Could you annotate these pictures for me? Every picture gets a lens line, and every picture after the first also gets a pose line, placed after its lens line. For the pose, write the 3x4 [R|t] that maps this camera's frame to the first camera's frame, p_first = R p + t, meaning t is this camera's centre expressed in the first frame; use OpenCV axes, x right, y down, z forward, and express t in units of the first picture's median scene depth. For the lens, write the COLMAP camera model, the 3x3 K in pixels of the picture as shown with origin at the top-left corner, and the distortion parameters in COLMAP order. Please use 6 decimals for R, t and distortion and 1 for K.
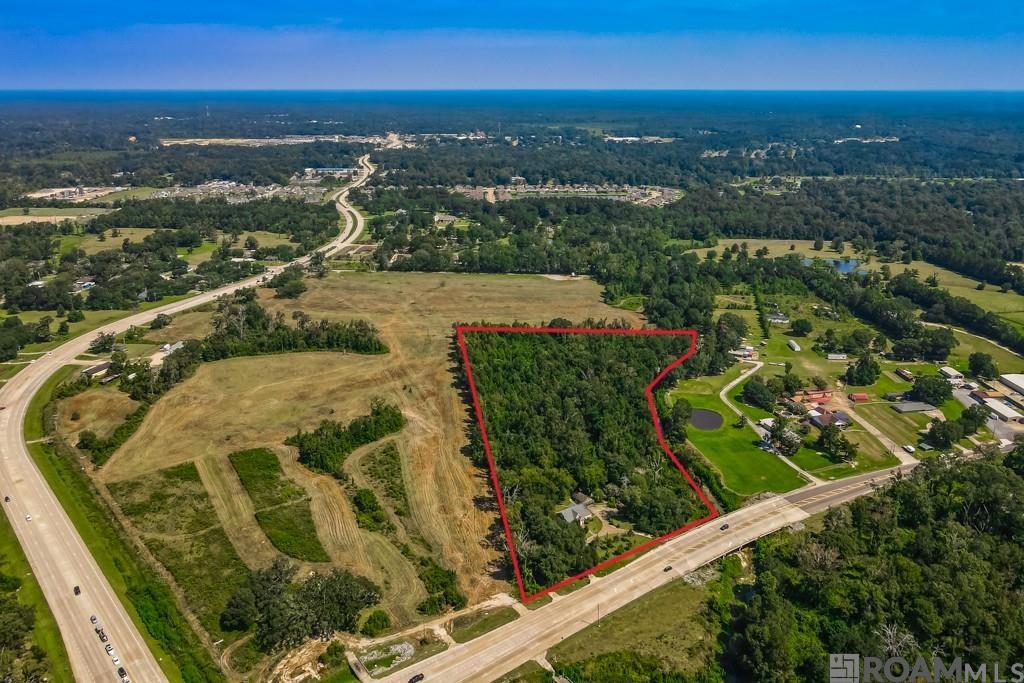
lens RADIAL K [[761.5, 0, 507.6], [0, 761.5, 293.3], [0, 0, 1]] dist [0.004594, 0.007433]
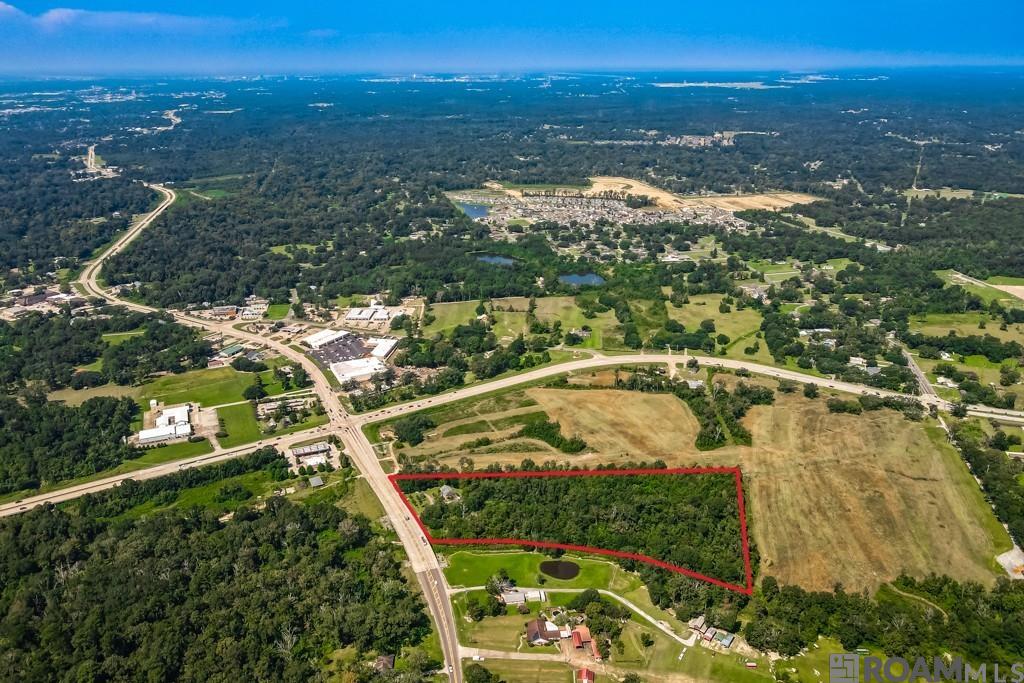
lens RADIAL K [[761.5, 0, 507.6], [0, 761.5, 293.3], [0, 0, 1]] dist [0.004594, 0.007433]
pose [[-0.168484, 0.286601, -0.943119, 1.723700], [-0.259510, 0.910145, 0.322941, -0.824559], [0.950930, 0.299159, -0.078969, 1.136429]]
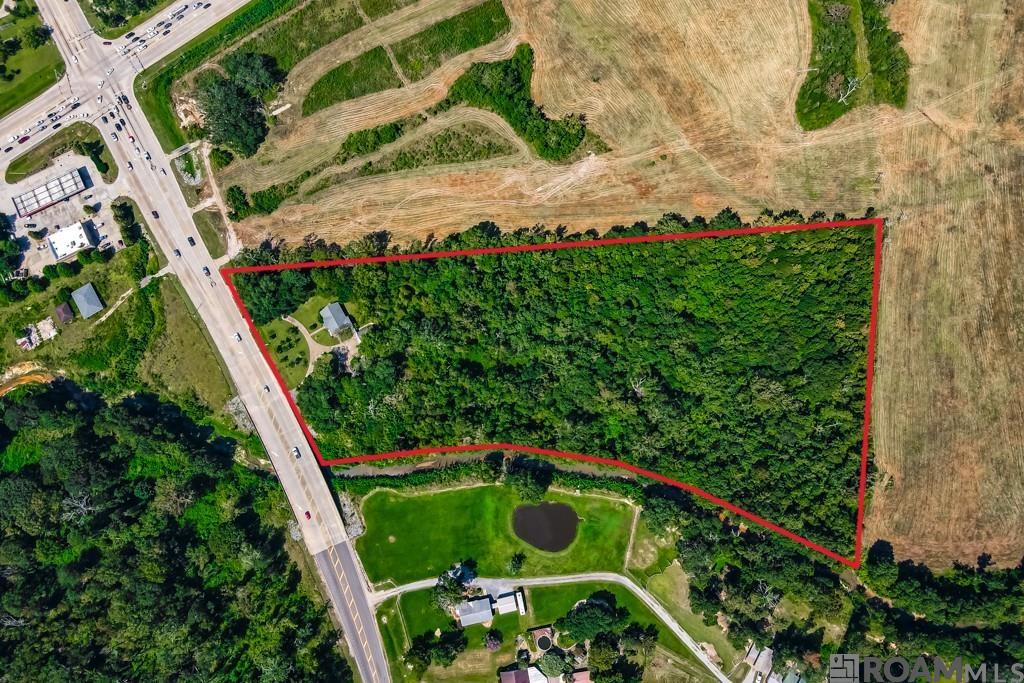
lens RADIAL K [[761.5, 0, 507.6], [0, 761.5, 293.3], [0, 0, 1]] dist [0.004594, 0.007433]
pose [[-0.084562, 0.976856, -0.196473, 0.237035], [-0.255181, 0.169373, 0.951943, -0.780403], [0.963188, 0.130635, 0.234952, 0.967537]]
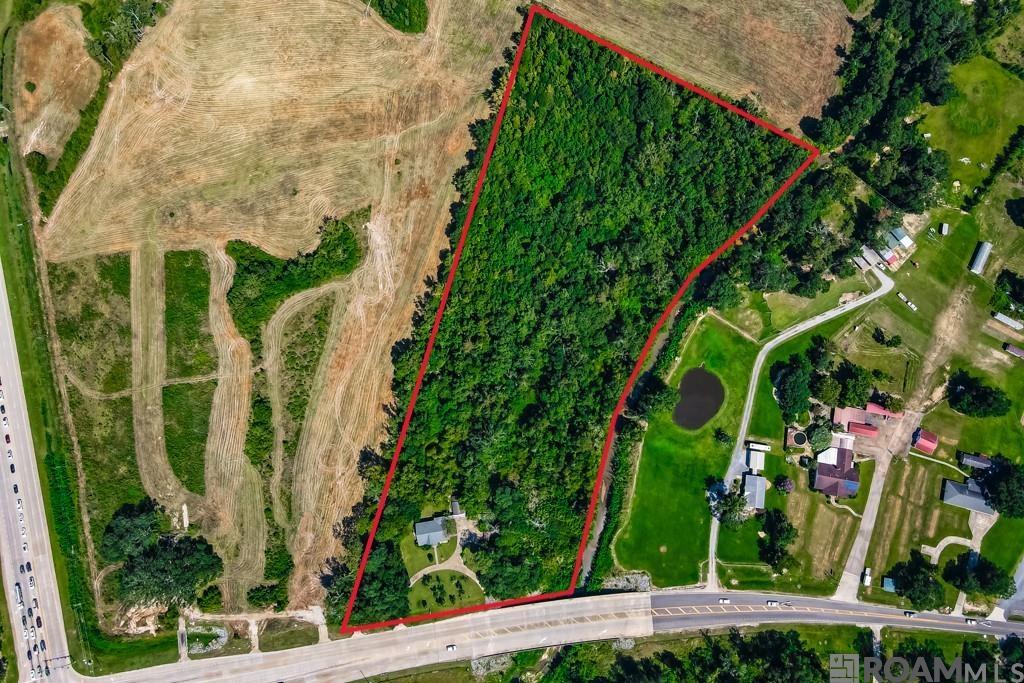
lens RADIAL K [[762.2, 0, 508.5], [0, 762.2, 310.3], [0, 0, 1]] dist [0.007743, 0.008948]
pose [[0.904131, 0.417901, -0.088919, 0.143413], [-0.107408, 0.423748, 0.899389, -0.744259], [0.413535, -0.803615, 0.428009, 0.837731]]
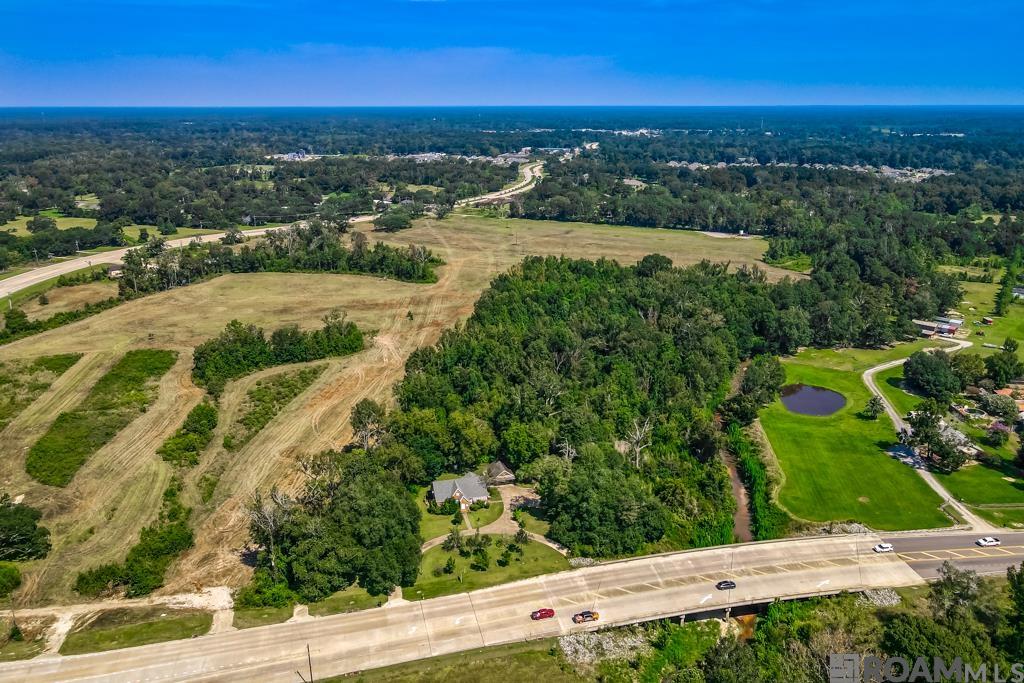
lens RADIAL K [[762.2, 0, 508.5], [0, 762.2, 310.3], [0, 0, 1]] dist [0.007743, 0.008948]
pose [[0.935284, 0.093892, -0.341215, 0.301873], [-0.094908, 0.995391, 0.013754, 0.141952], [0.340934, 0.019520, 0.939885, 0.464149]]
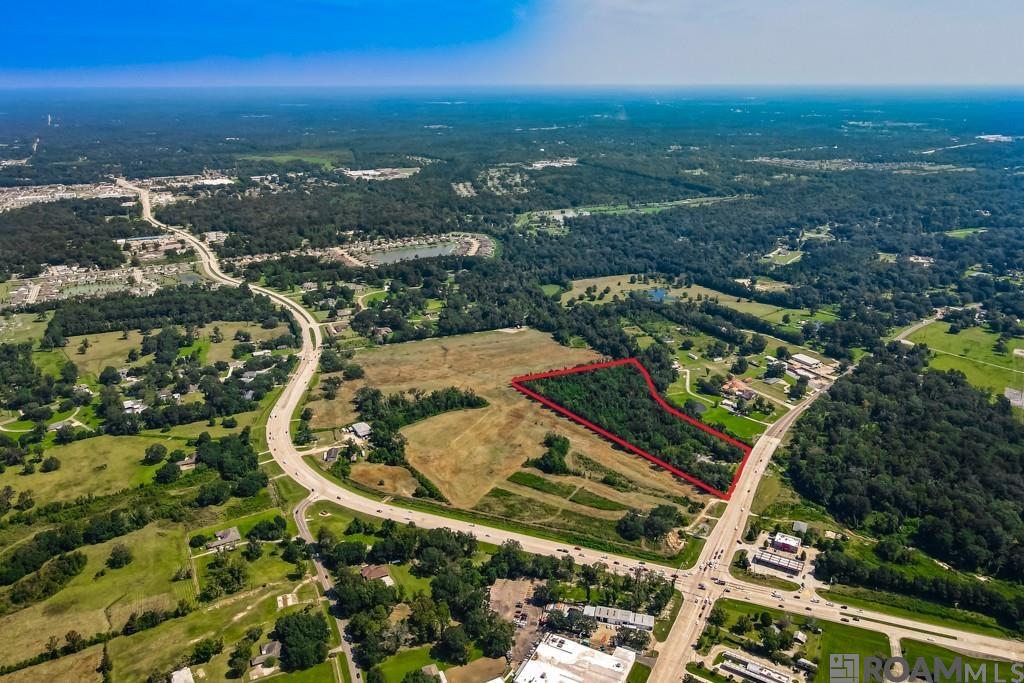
lens RADIAL K [[762.2, 0, 508.5], [0, 762.2, 310.3], [0, 0, 1]] dist [0.007743, 0.008948]
pose [[0.890262, -0.139692, 0.433496, -1.247100], [0.126197, 0.990194, 0.059918, -0.324244], [-0.437615, 0.001363, 0.899161, -0.678624]]
